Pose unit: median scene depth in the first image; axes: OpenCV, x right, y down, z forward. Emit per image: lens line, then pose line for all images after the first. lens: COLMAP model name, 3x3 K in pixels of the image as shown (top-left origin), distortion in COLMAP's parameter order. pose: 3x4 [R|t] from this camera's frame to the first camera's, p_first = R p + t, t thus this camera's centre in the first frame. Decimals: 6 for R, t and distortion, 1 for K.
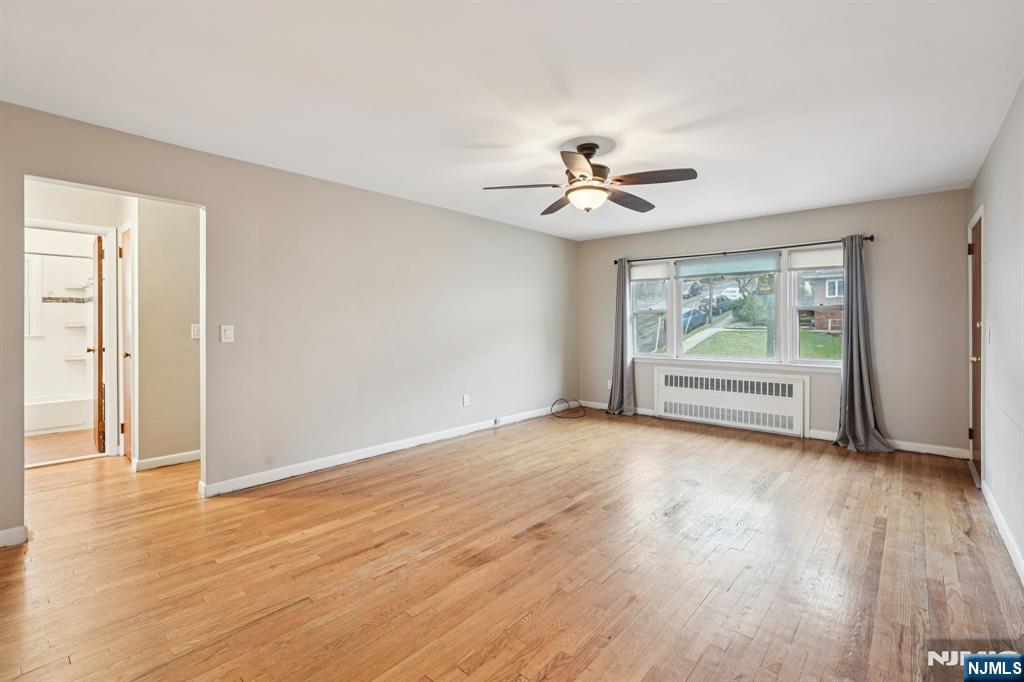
lens RADIAL K [[453.2, 0, 517.0], [0, 453.2, 331.4], [0, 0, 1]] dist [0.000226, -0.000113]
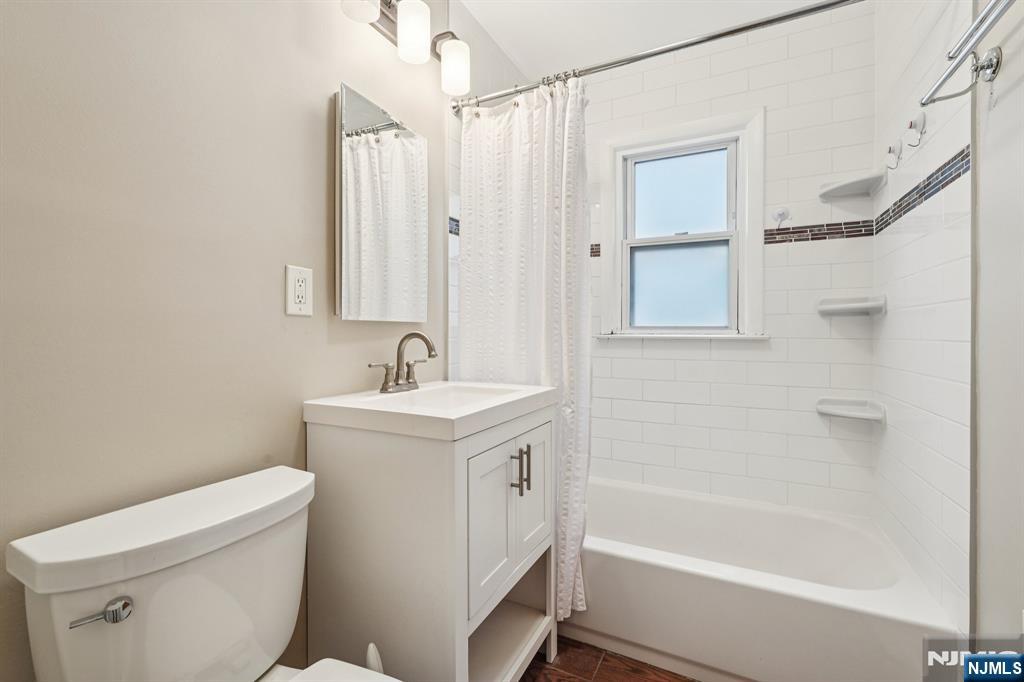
lens RADIAL K [[453.2, 0, 509.7], [0, 453.2, 337.7], [0, 0, 1]] dist [0.000226, -0.000113]
pose [[0.247132, 0.008374, -0.968946, -0.726788], [-0.008643, 0.999942, 0.006437, 0.008566], [0.968943, 0.006784, 0.247190, 0.695046]]
